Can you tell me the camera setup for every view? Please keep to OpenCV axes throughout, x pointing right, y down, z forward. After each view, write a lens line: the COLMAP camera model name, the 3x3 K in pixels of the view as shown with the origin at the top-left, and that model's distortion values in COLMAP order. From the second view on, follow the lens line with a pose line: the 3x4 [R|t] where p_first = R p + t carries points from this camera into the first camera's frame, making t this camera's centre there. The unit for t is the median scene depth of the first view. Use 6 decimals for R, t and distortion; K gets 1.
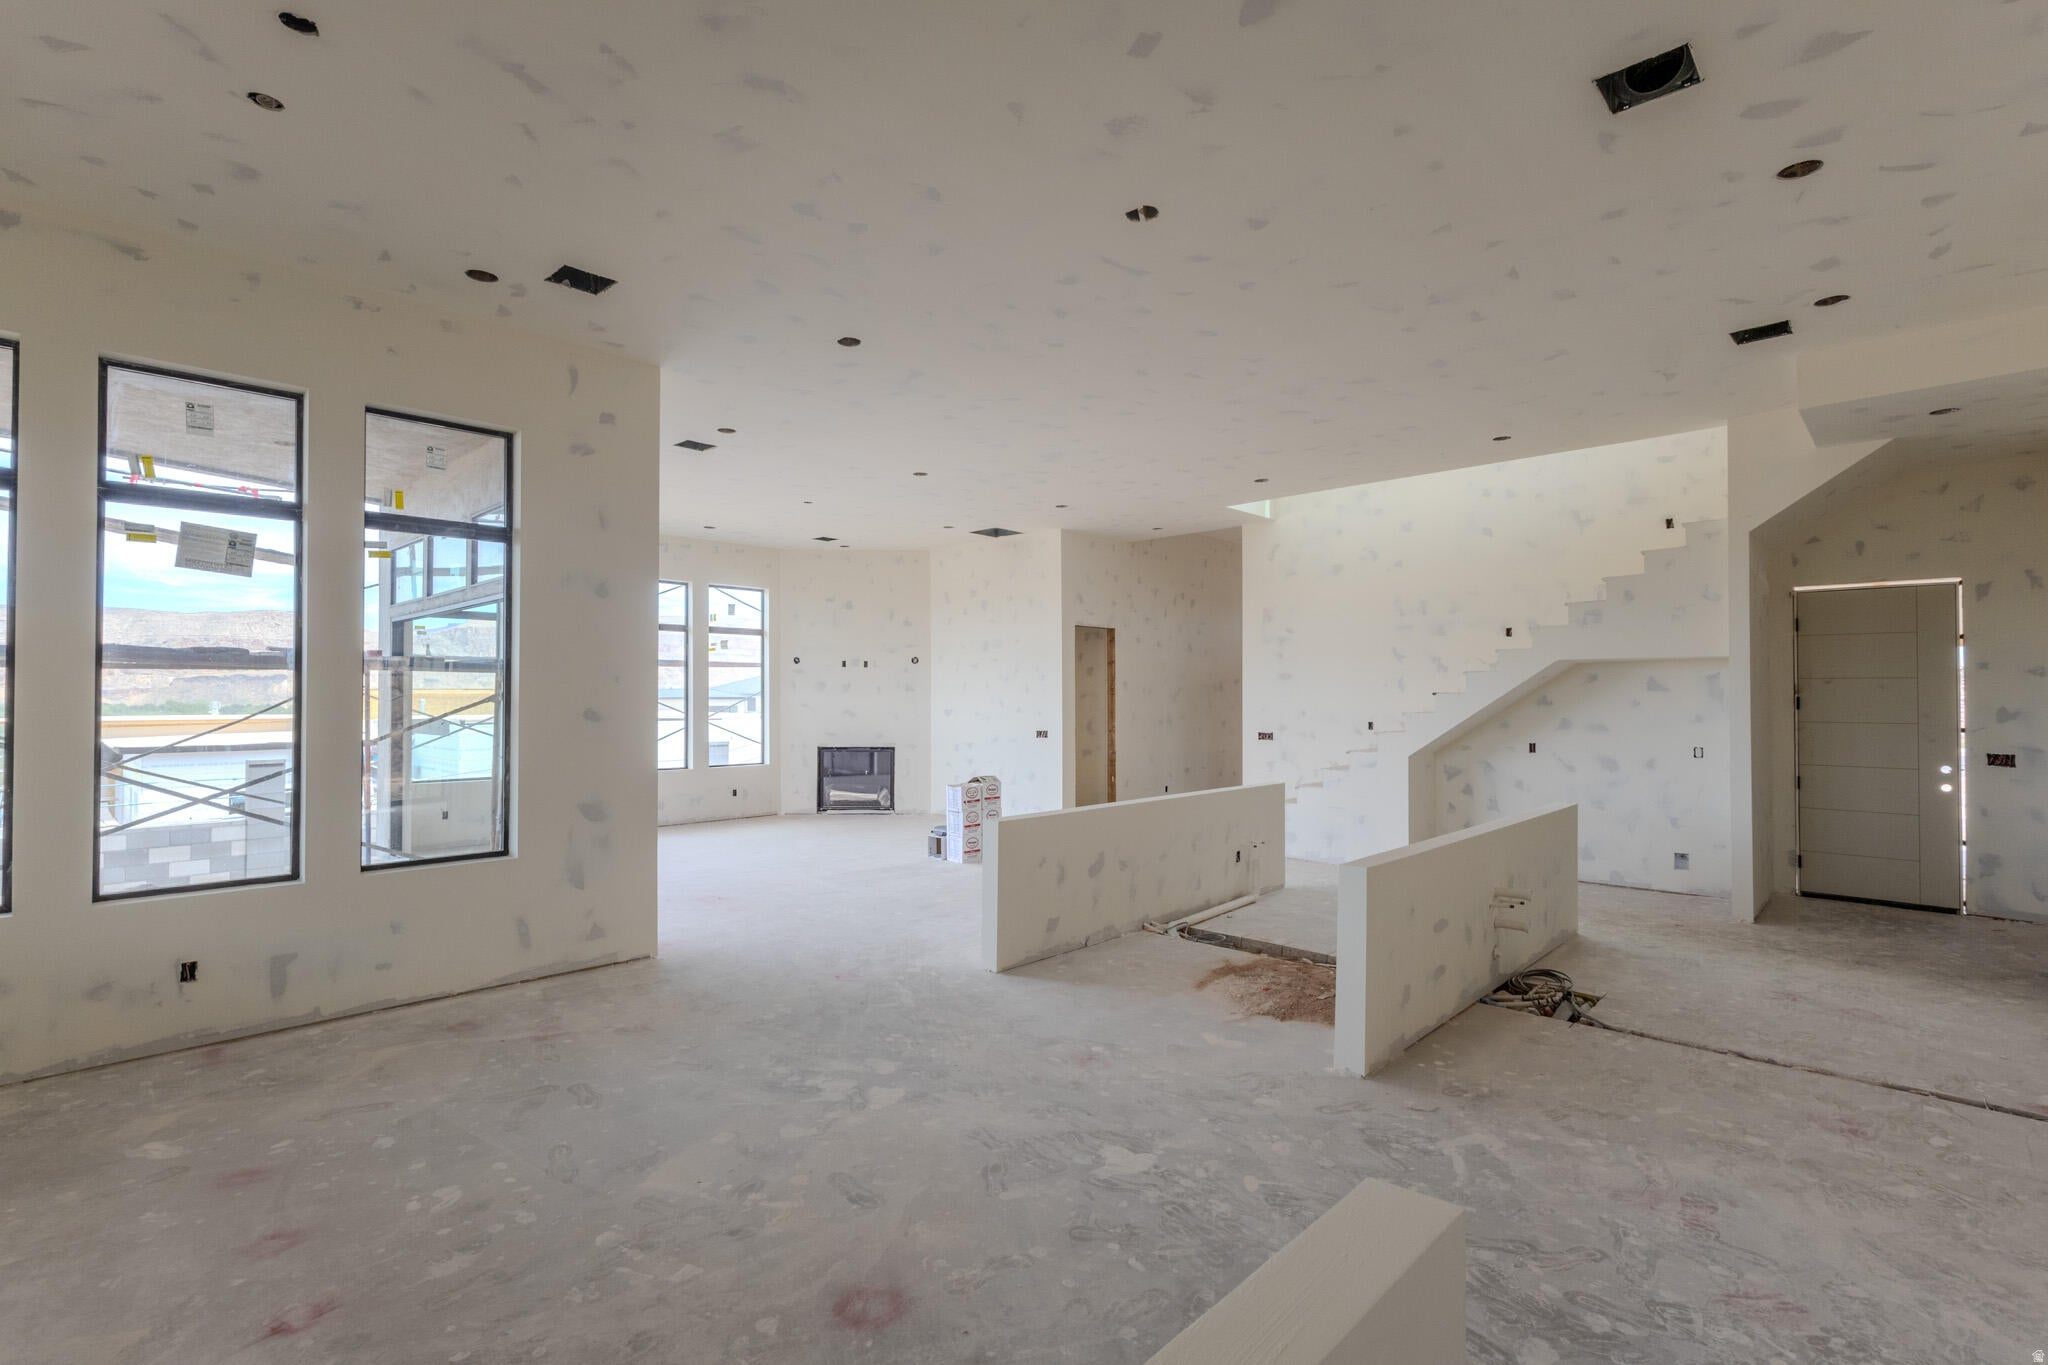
lens RADIAL K [[947.1, 0, 1032.2], [0, 947.1, 679.1], [0, 0, 1]] dist [0.001737, -0.000739]
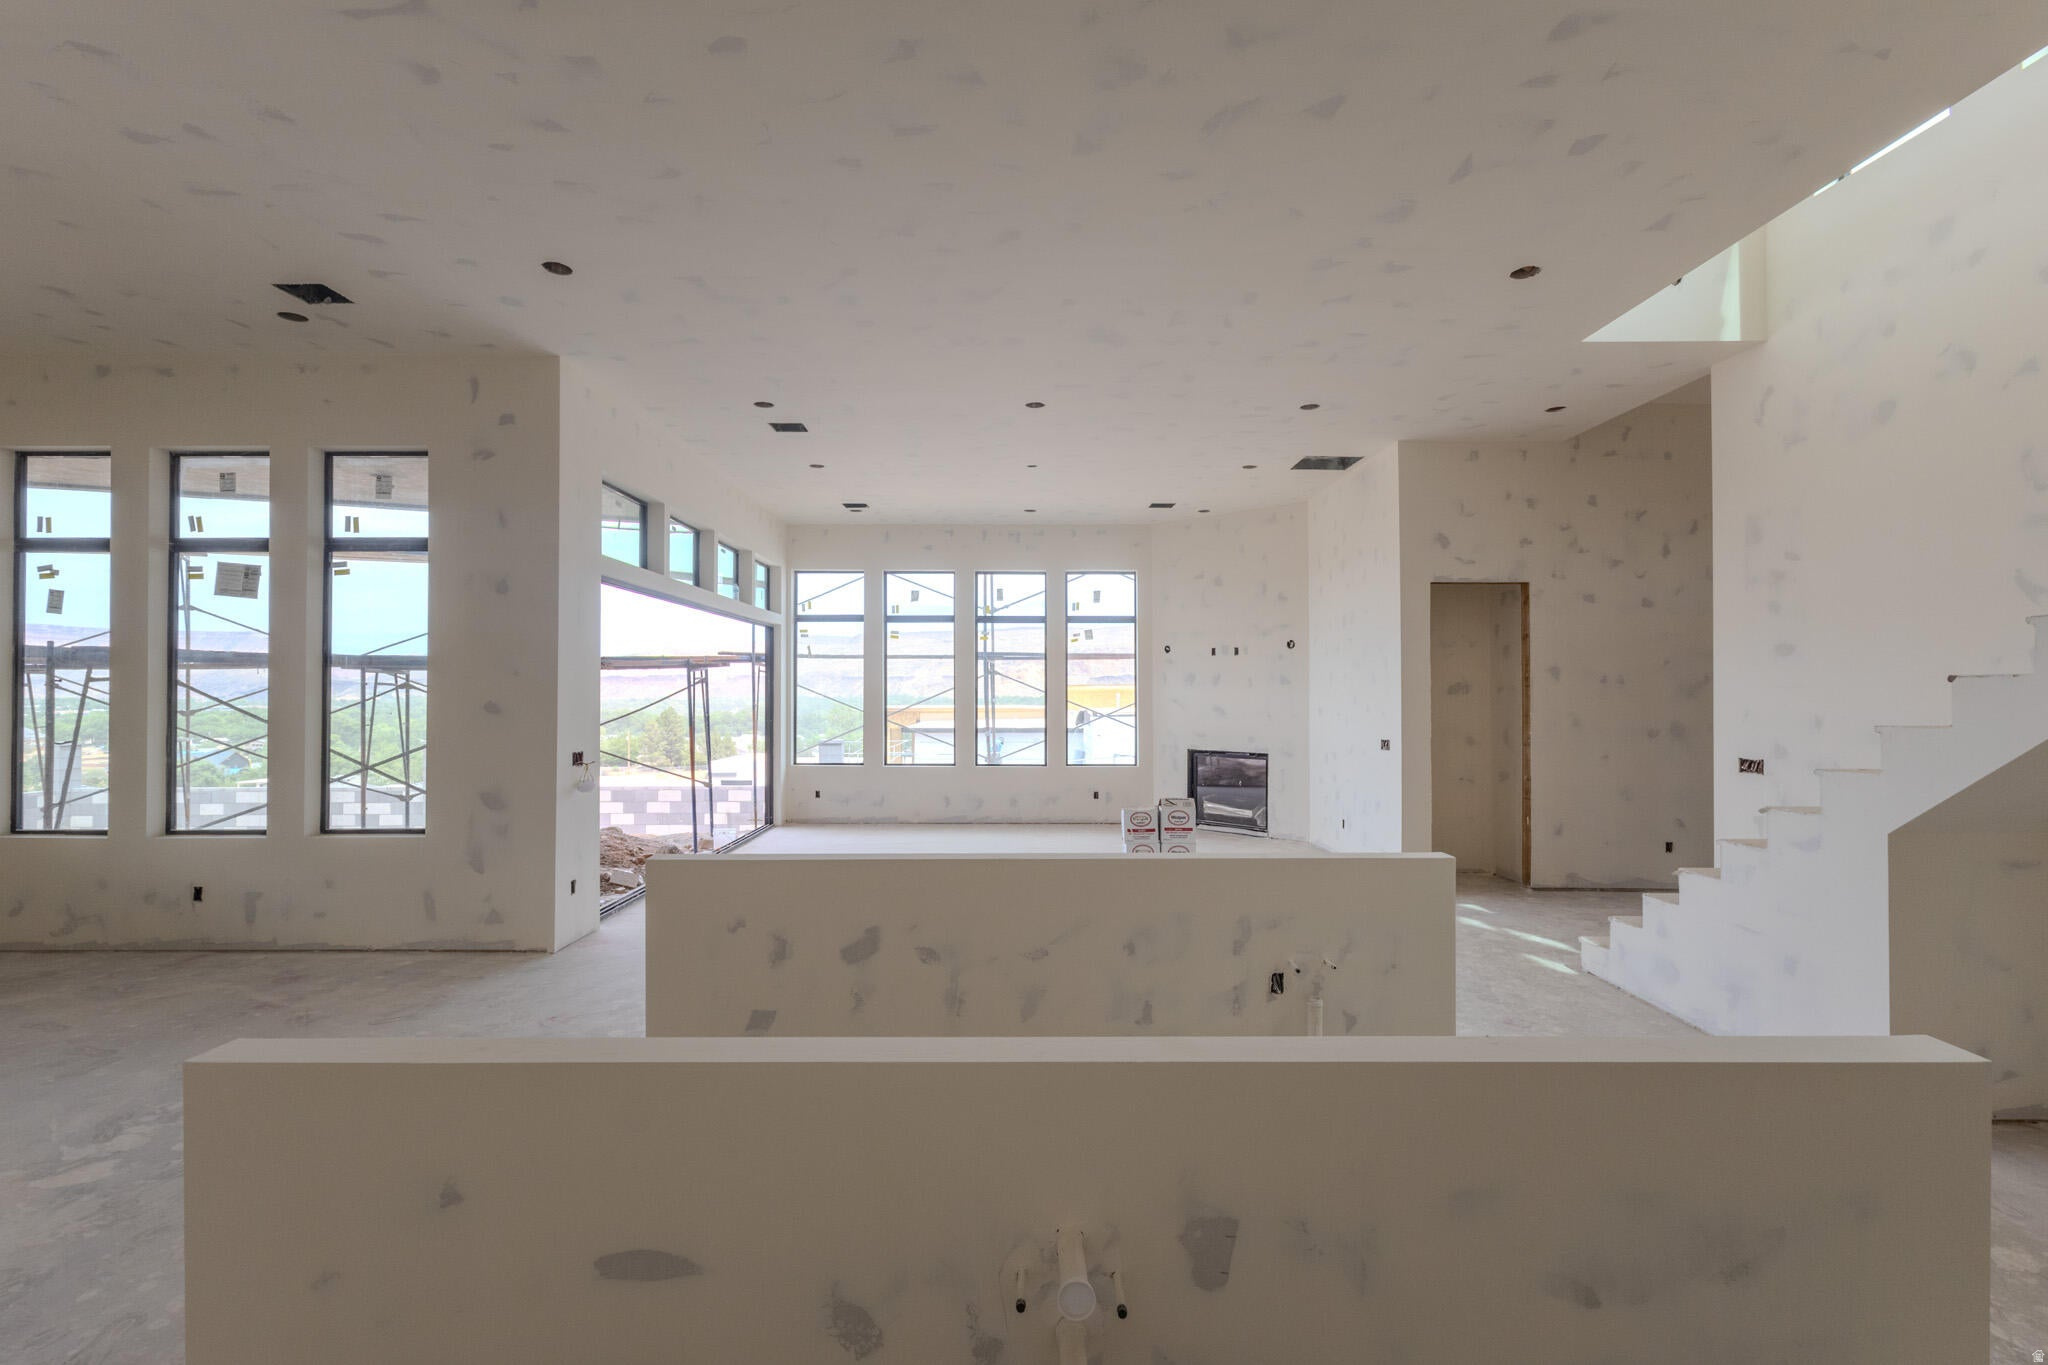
lens RADIAL K [[947.1, 0, 1024.9], [0, 947.1, 682.7], [0, 0, 1]] dist [0.001737, -0.000739]
pose [[0.686883, -0.008066, -0.726724, 0.560046], [0.014421, 0.999893, 0.002533, 0.012977], [0.726625, -0.012220, 0.686925, 0.575593]]
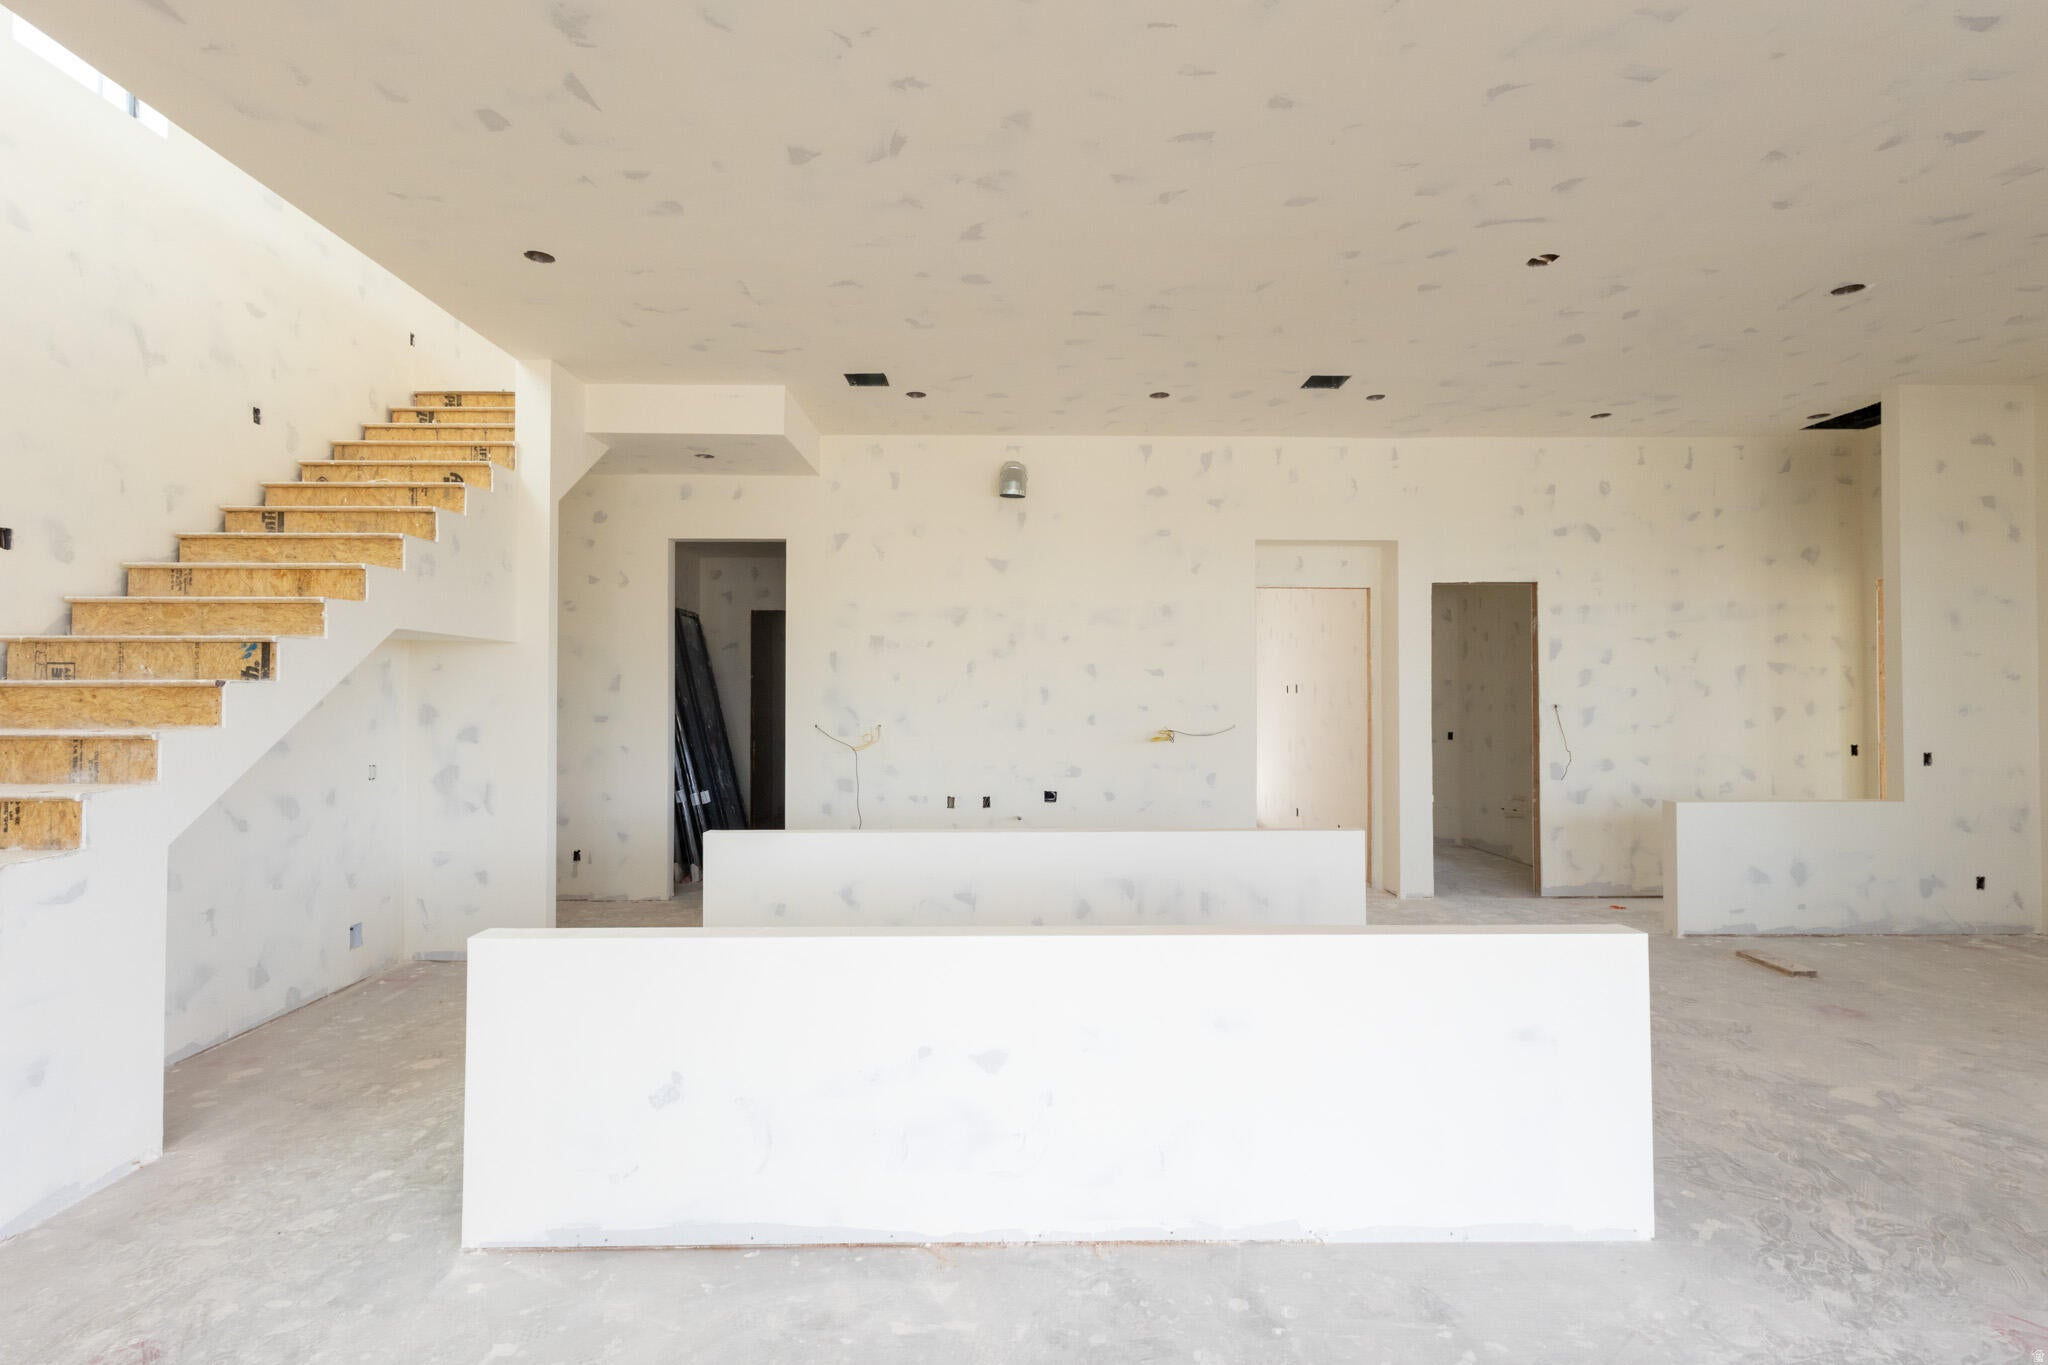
lens RADIAL K [[947.1, 0, 1022.7], [0, 947.1, 678.4], [0, 0, 1]] dist [0.001737, -0.000739]
pose [[-0.693118, 0.012970, 0.720708, -0.151587], [-0.014239, 0.999397, -0.031679, 0.026528], [-0.720684, -0.032219, -0.692515, 1.295514]]
